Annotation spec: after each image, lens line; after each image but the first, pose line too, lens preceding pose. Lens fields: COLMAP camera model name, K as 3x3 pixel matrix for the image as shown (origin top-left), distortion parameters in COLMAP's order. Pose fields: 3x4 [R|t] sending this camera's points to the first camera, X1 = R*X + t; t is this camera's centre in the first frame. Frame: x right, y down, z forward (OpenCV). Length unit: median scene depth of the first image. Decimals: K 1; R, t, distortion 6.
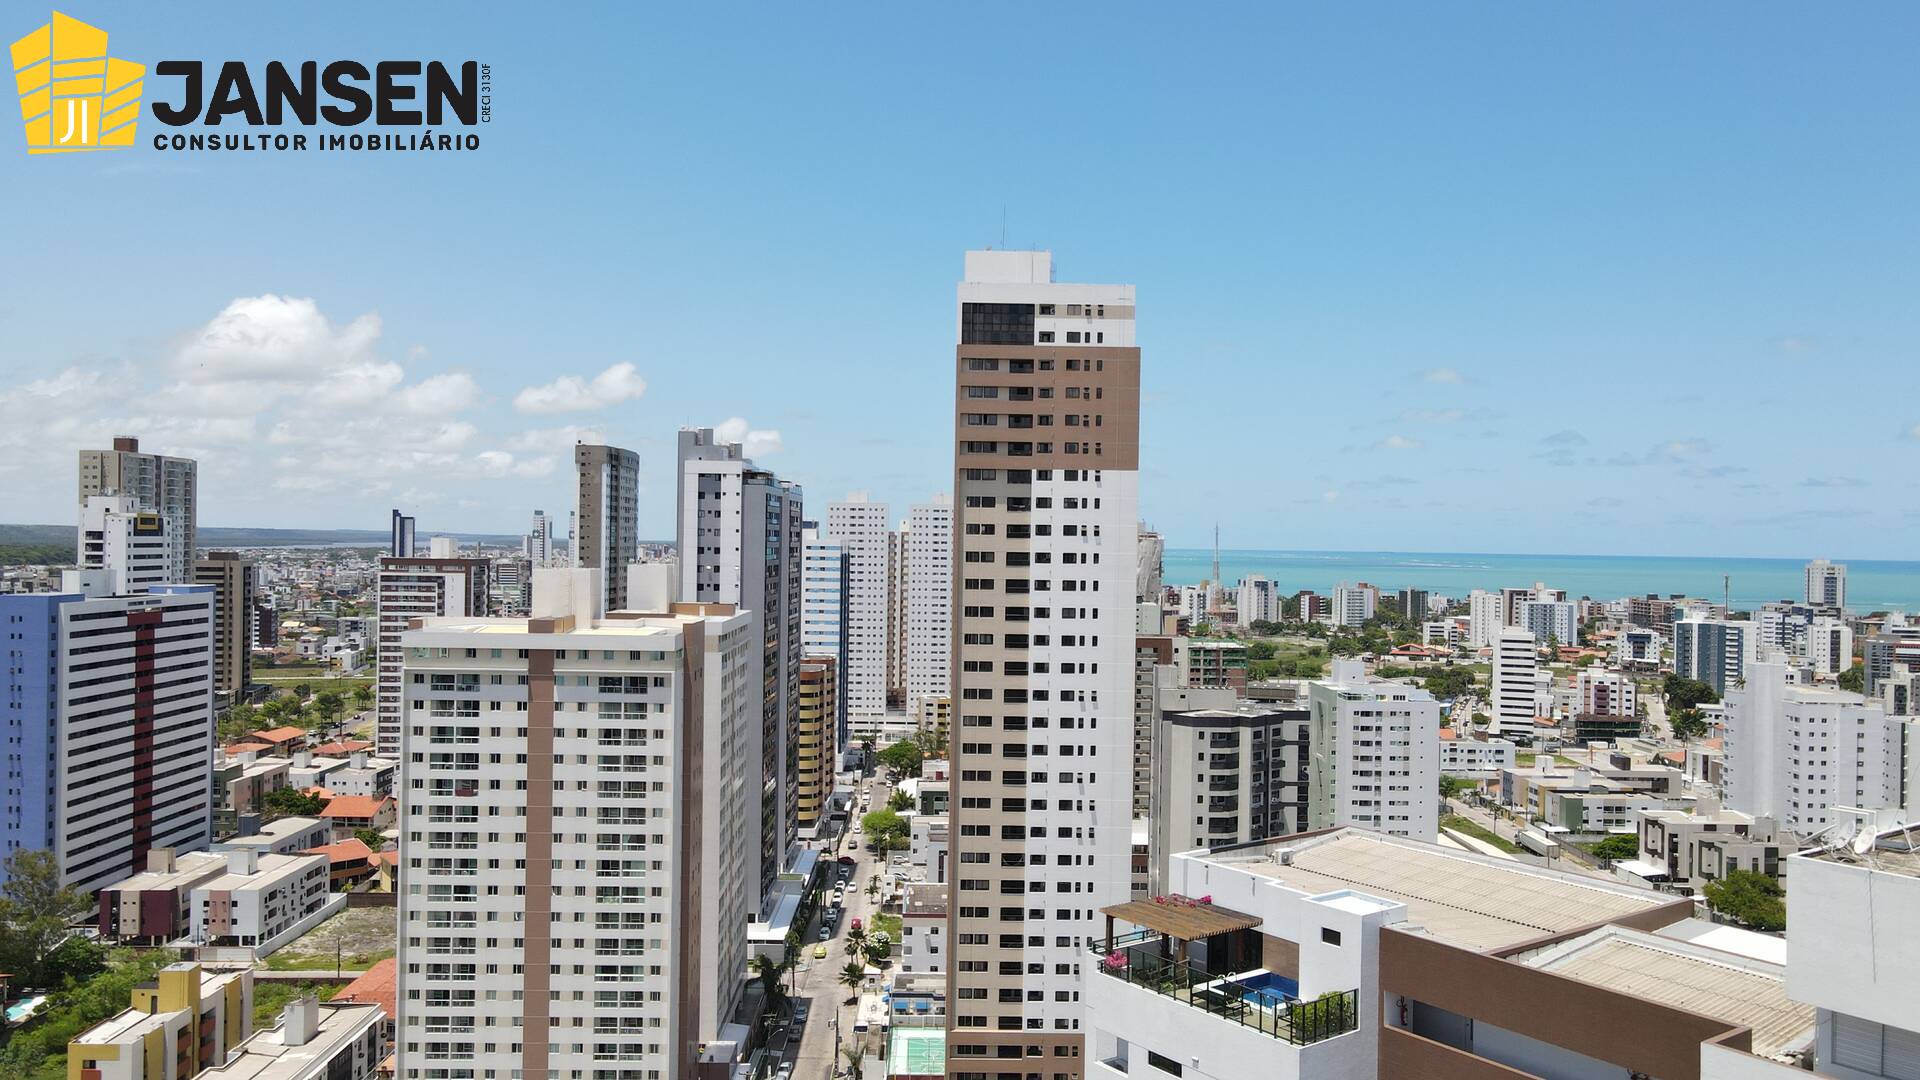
lens RADIAL K [[1417.2, 0, 957.1], [0, 1417.2, 551.1], [0, 0, 1]] dist [0.002354, 0.027992]
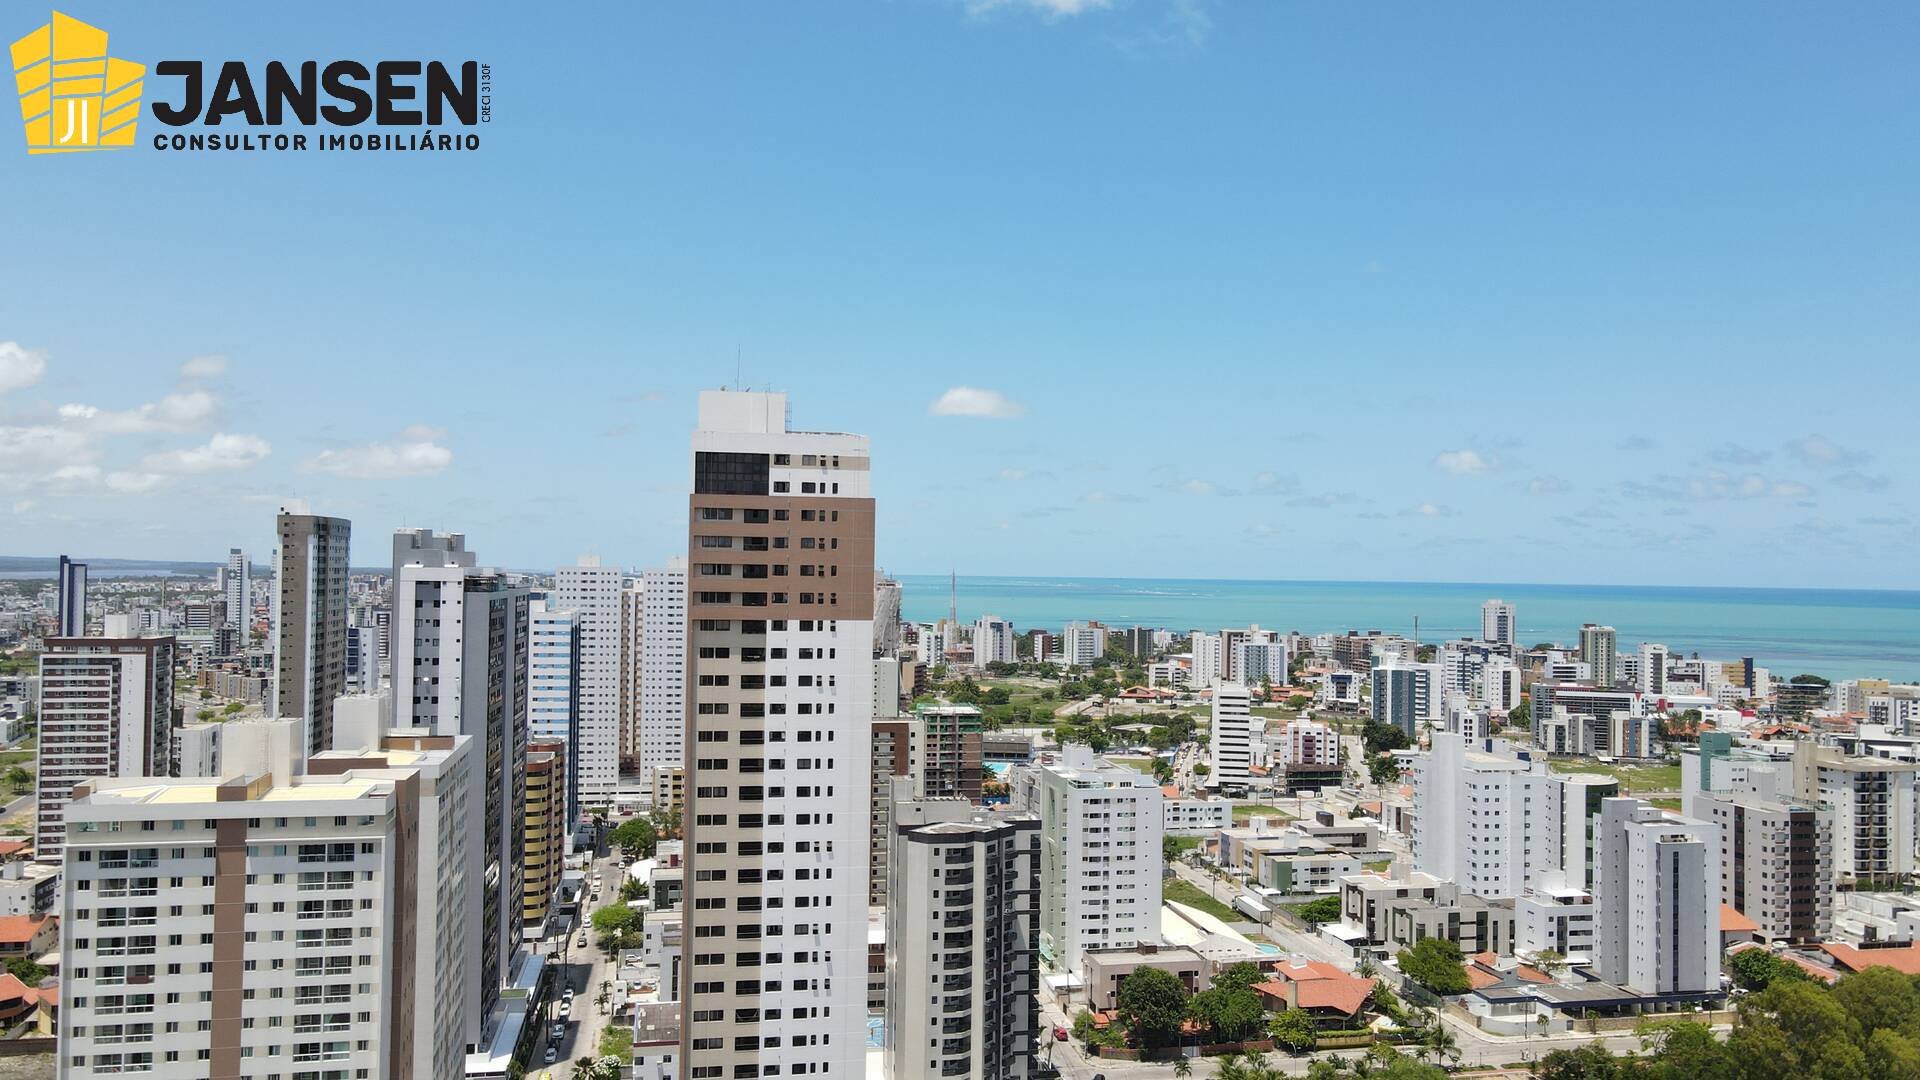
lens RADIAL K [[1417.2, 0, 957.1], [0, 1417.2, 551.1], [0, 0, 1]] dist [0.002354, 0.027992]
pose [[0.983326, 0.000922, 0.181850, 0.001965], [0.002345, 0.999840, -0.017747, -0.051431], [-0.181838, 0.017878, 0.983166, -0.000795]]
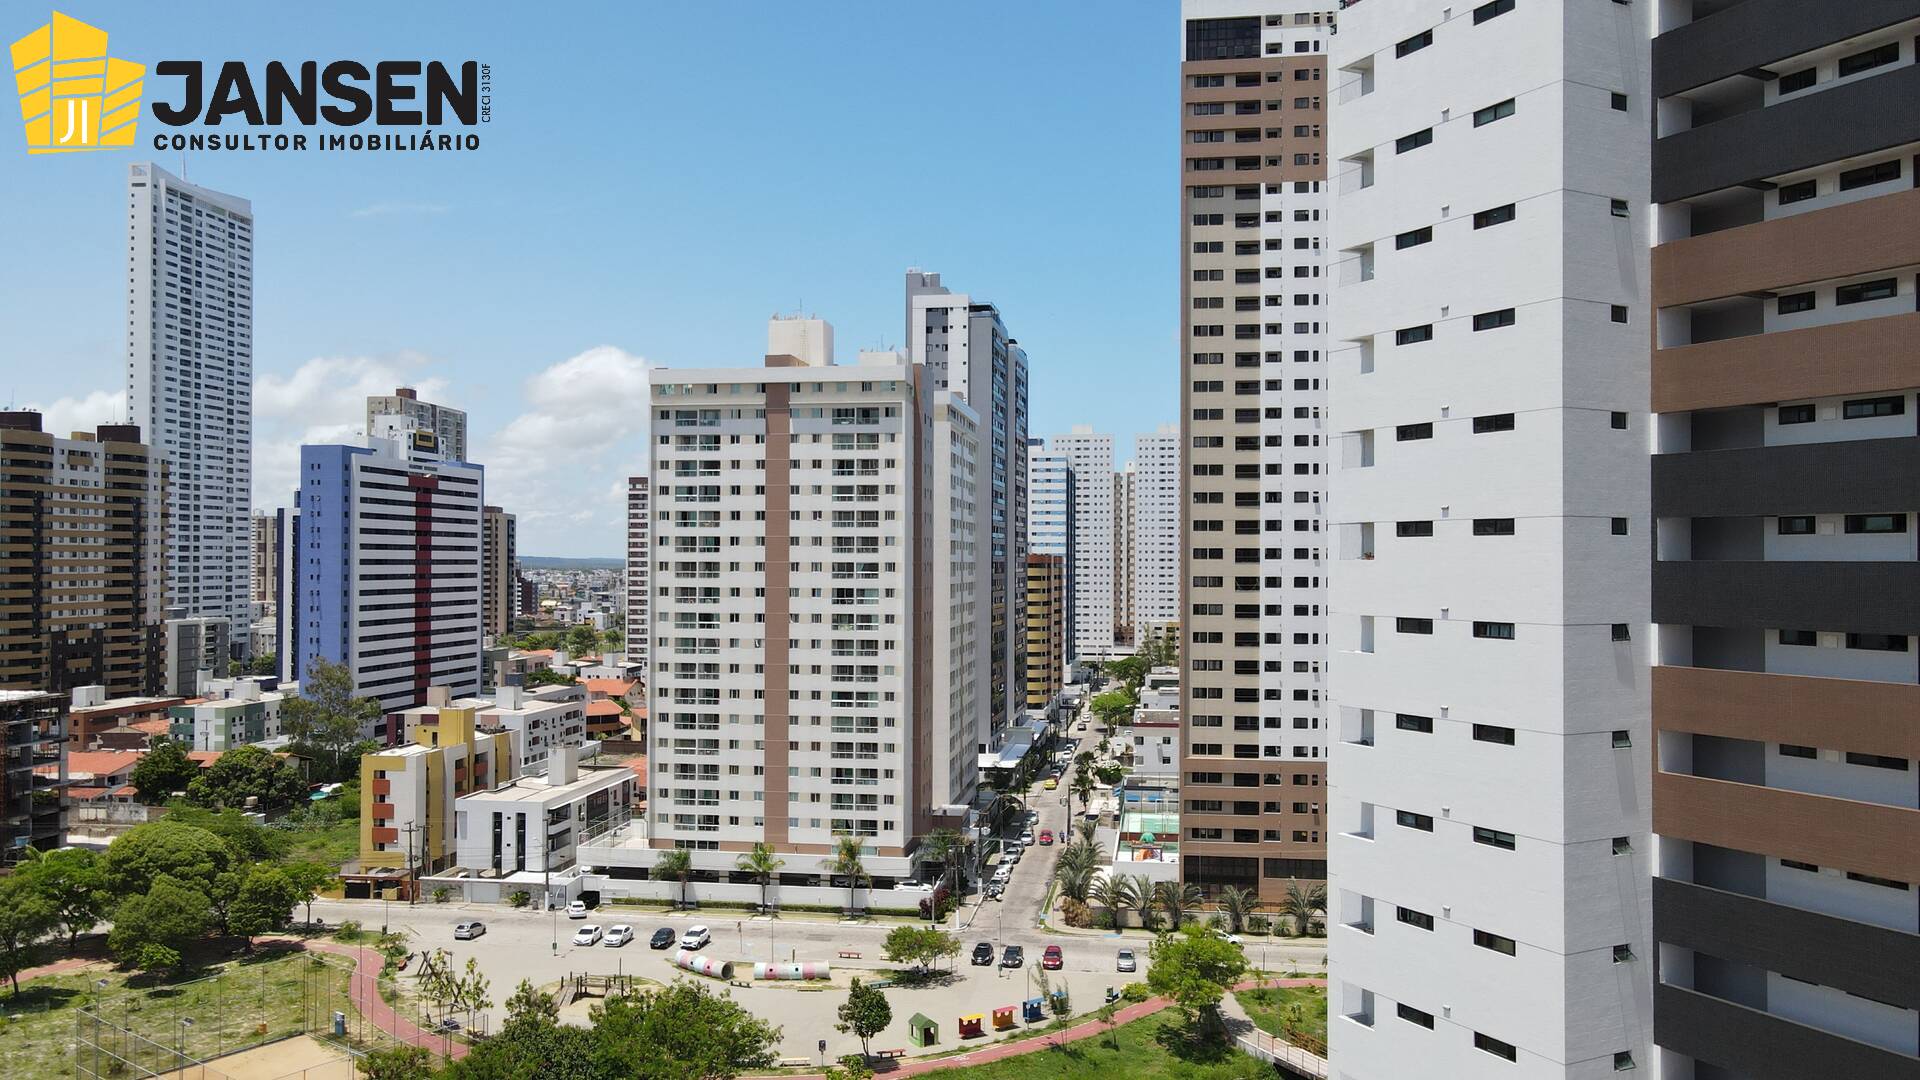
lens RADIAL K [[1421.3, 0, 958.5], [0, 1421.3, 549.8], [0, 0, 1]] dist [-0.024535, 0.071641]
pose [[0.987564, -0.014031, -0.156593, -0.002019], [0.011273, 0.999766, -0.018488, 0.123759], [0.156815, 0.016493, 0.987490, 0.001598]]
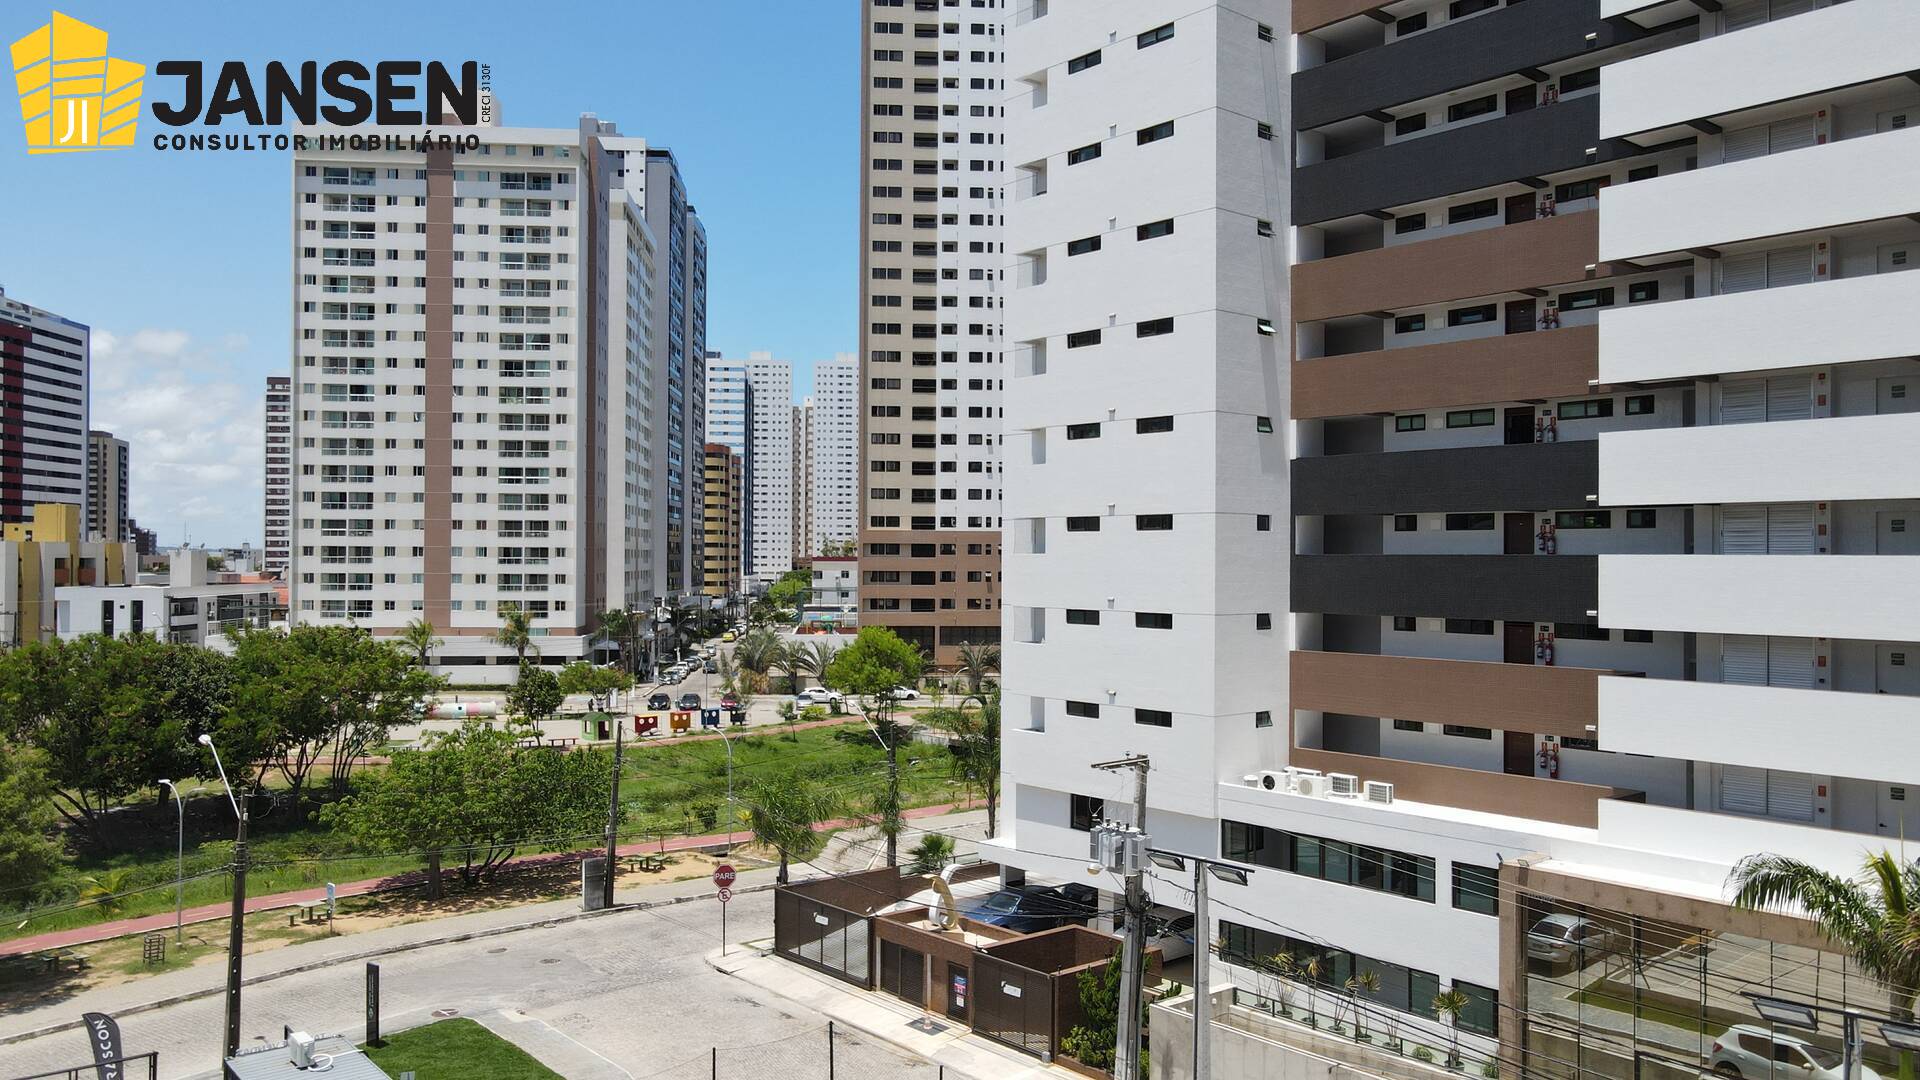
lens RADIAL K [[1421.4, 0, 950.6], [0, 1421.4, 546.6], [0, 0, 1]] dist [-0.003068, 0.053257]
pose [[0.997971, -0.010031, 0.062867, -0.003727], [0.010937, 0.999841, -0.014069, 0.214273], [-0.062716, 0.014728, 0.997923, 0.001443]]
